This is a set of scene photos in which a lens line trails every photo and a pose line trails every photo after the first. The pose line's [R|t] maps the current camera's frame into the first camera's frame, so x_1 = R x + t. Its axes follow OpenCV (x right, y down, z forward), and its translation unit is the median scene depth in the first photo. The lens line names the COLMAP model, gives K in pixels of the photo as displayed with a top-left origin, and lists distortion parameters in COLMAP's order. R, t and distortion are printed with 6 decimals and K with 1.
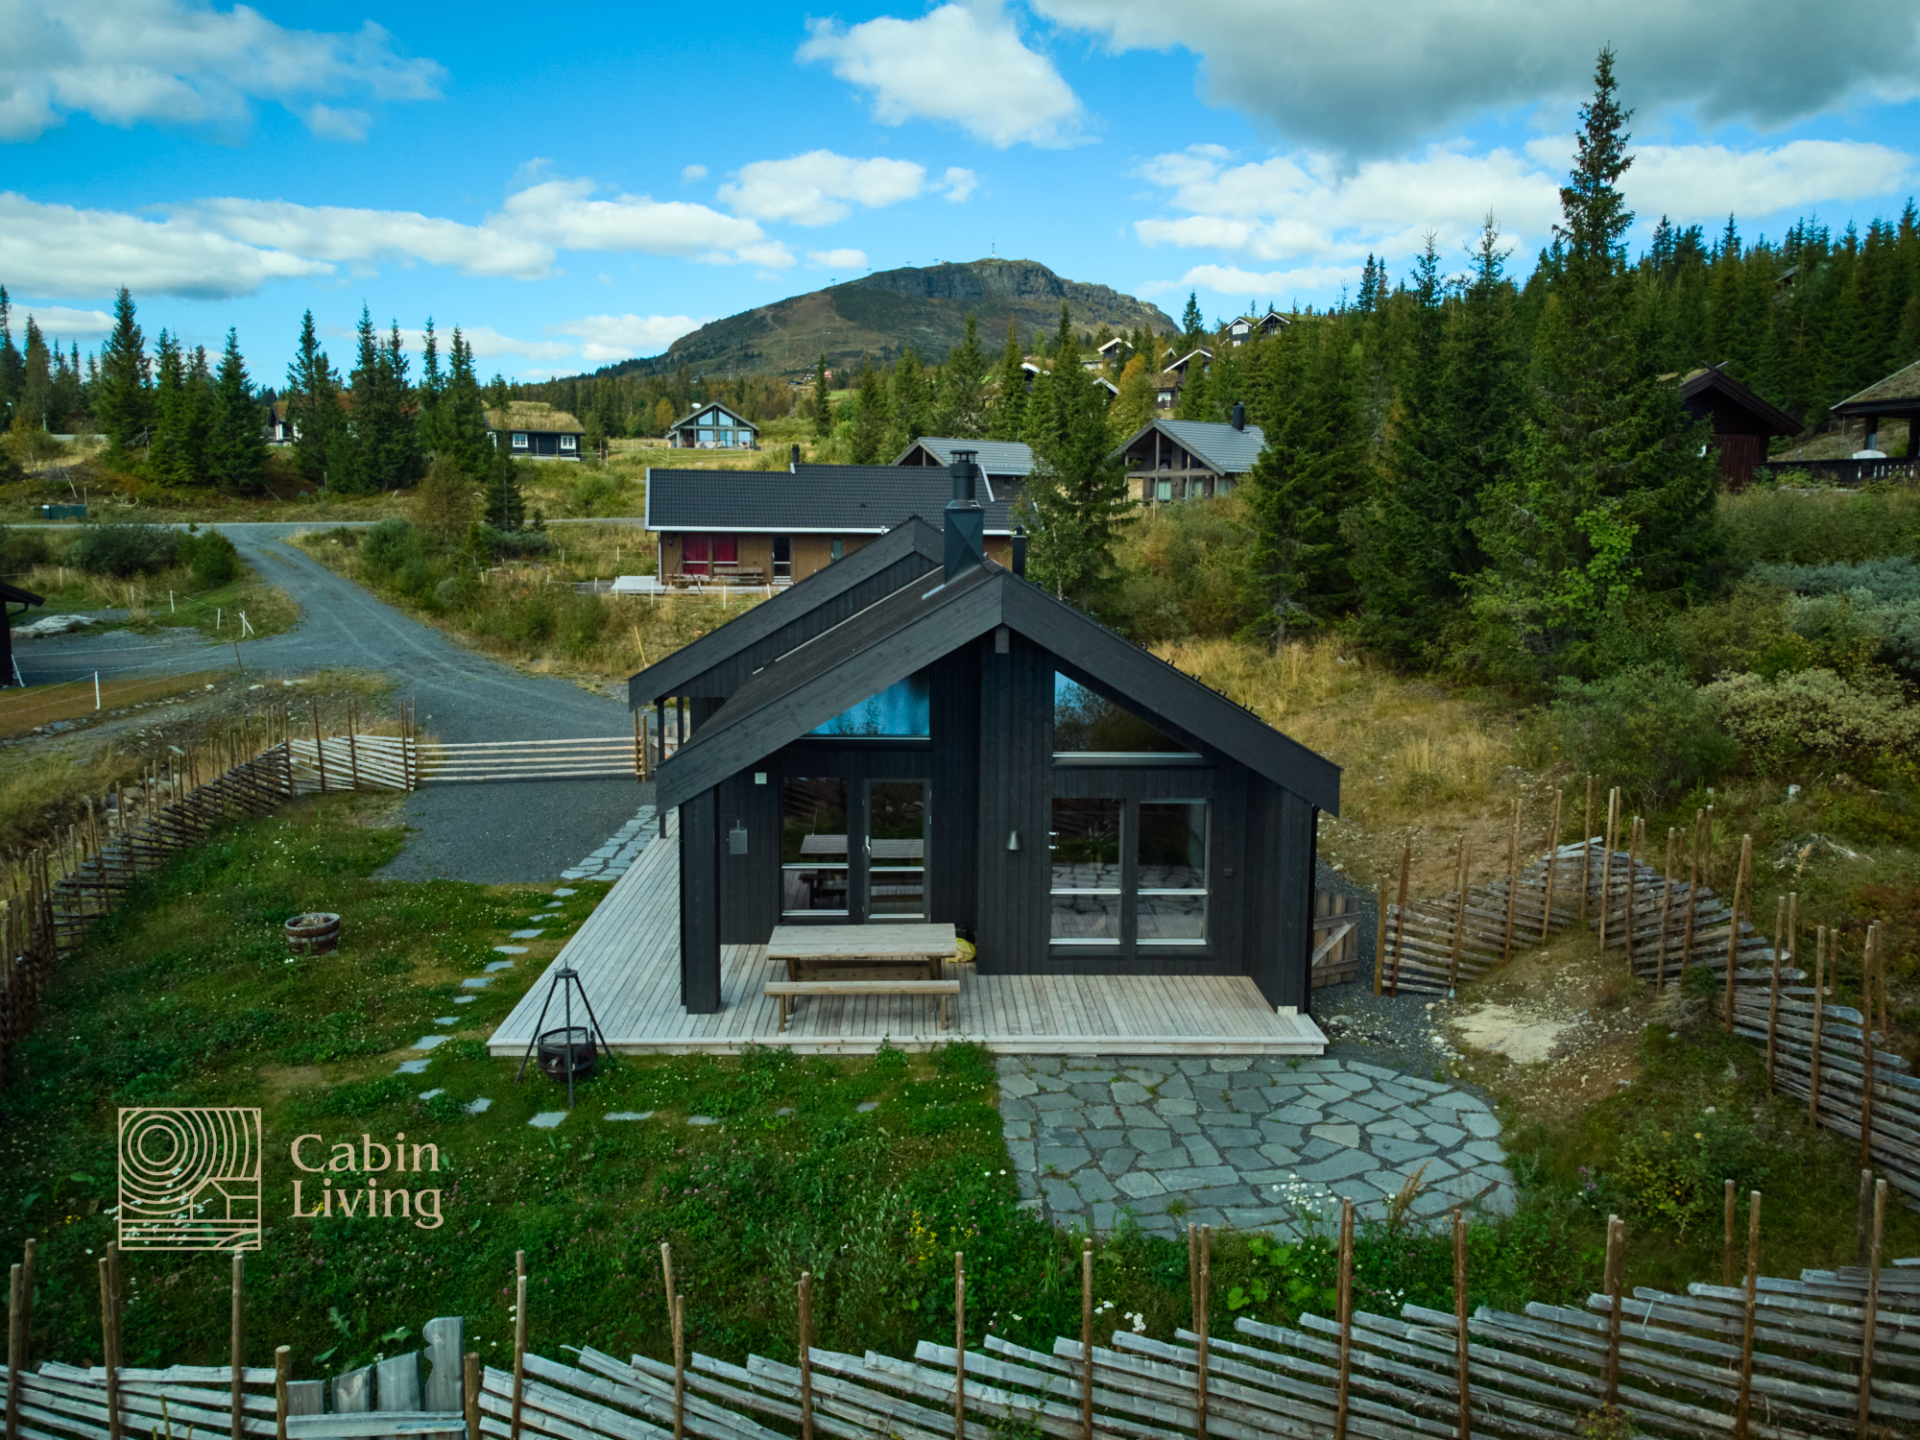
lens RADIAL K [[1506.4, 0, 952.4], [0, 1506.4, 707.3], [0, 0, 1]] dist [-0.008636, 0.052448]
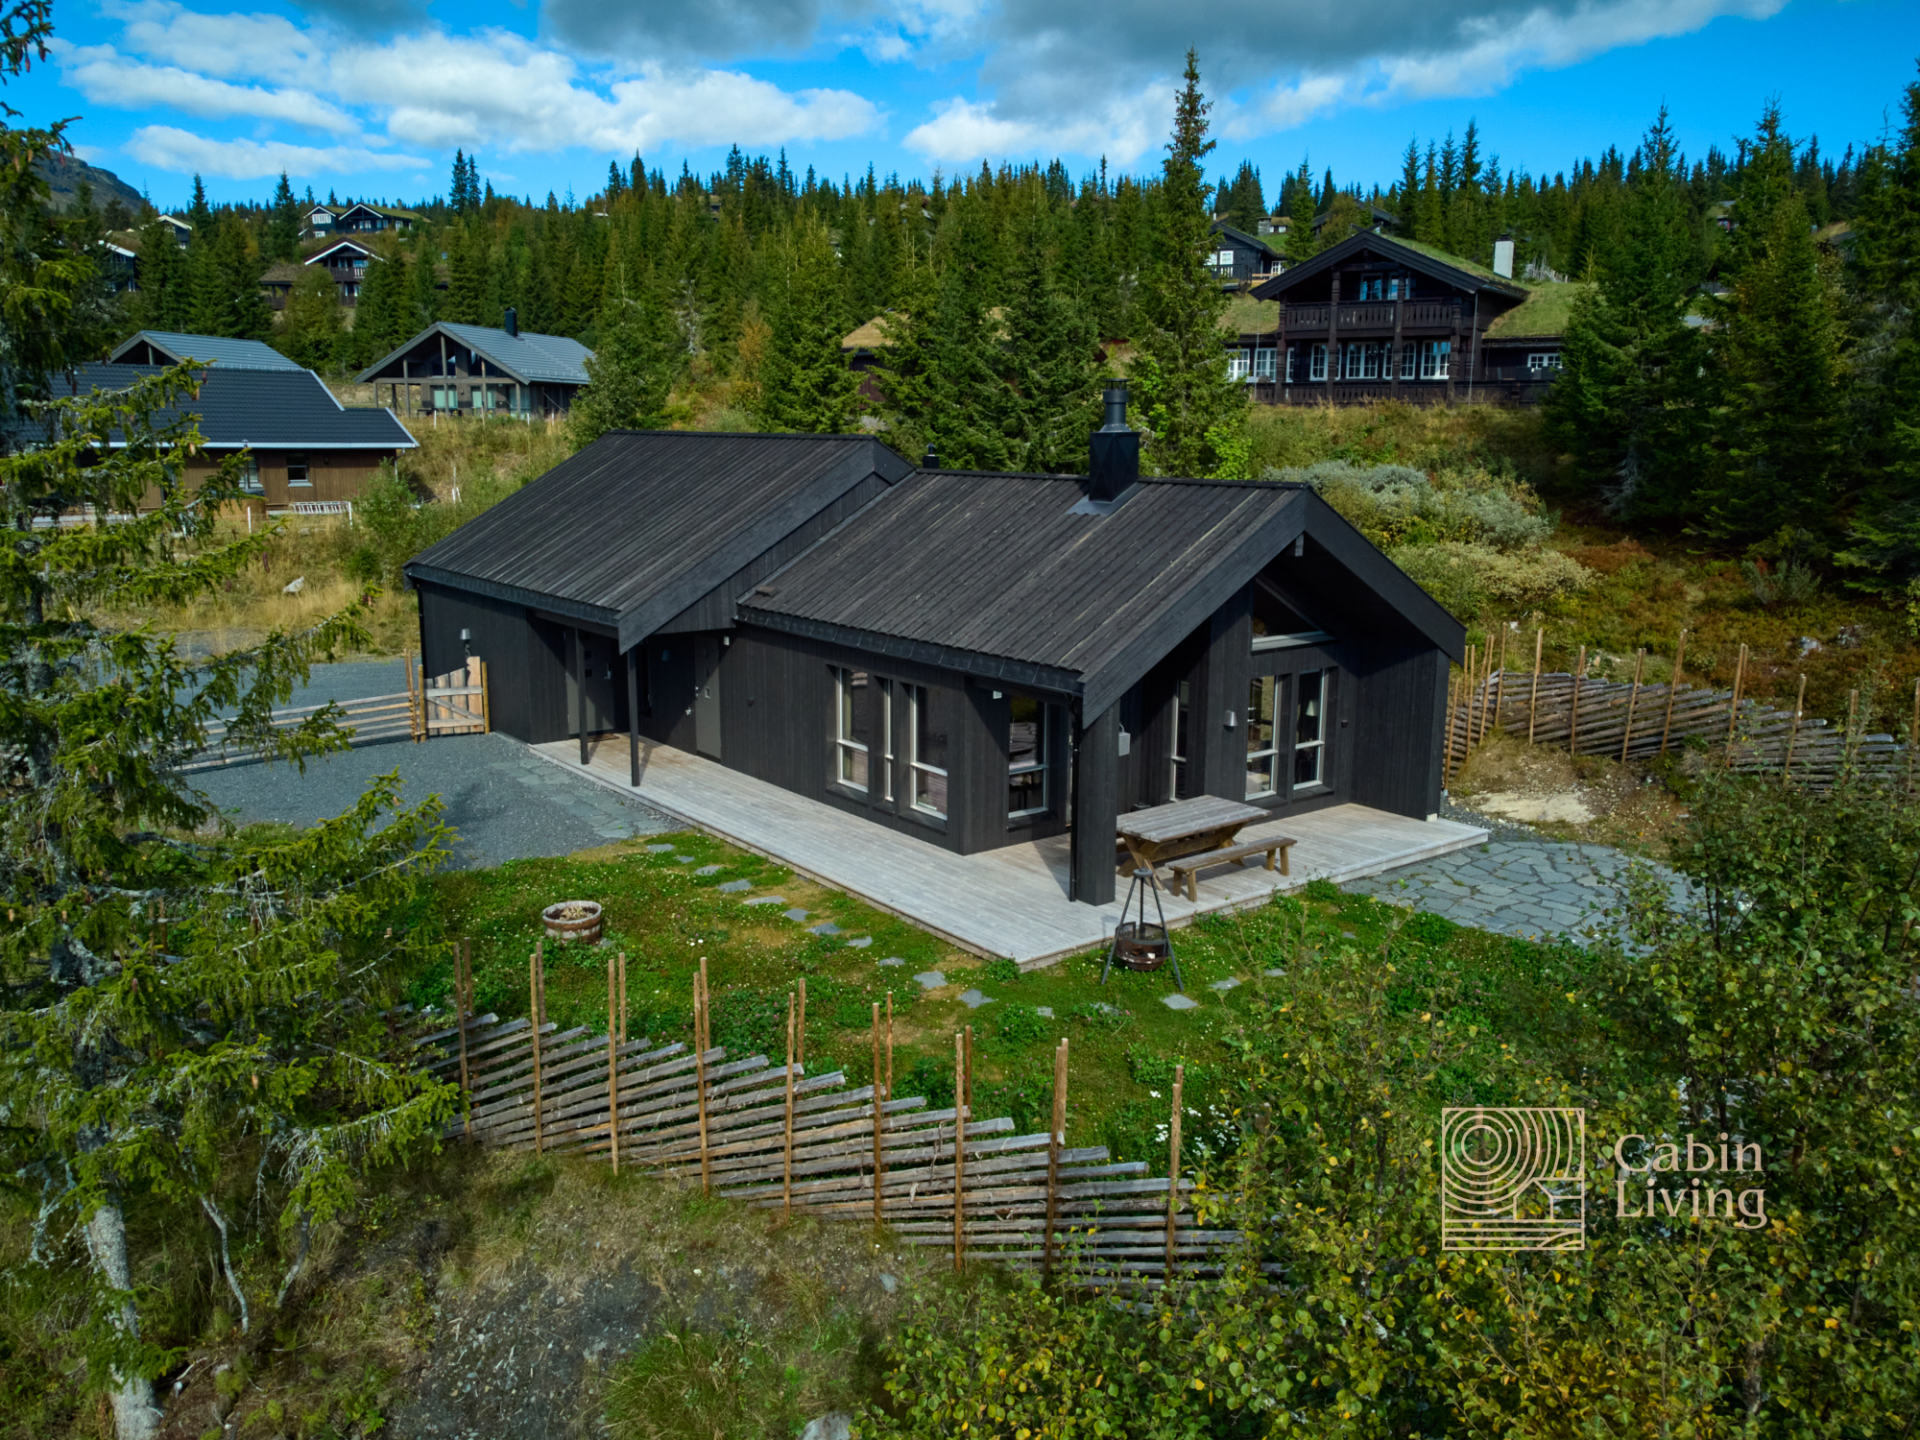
lens RADIAL K [[1481.0, 0, 962.5], [0, 1481.0, 746.7], [0, 0, 1]] dist [-0.001993, -0.000900]
pose [[0.804543, -0.128086, 0.579917, -0.790195], [0.074932, 0.990555, 0.114828, -0.038733], [-0.589148, -0.048929, 0.806542, 0.177852]]
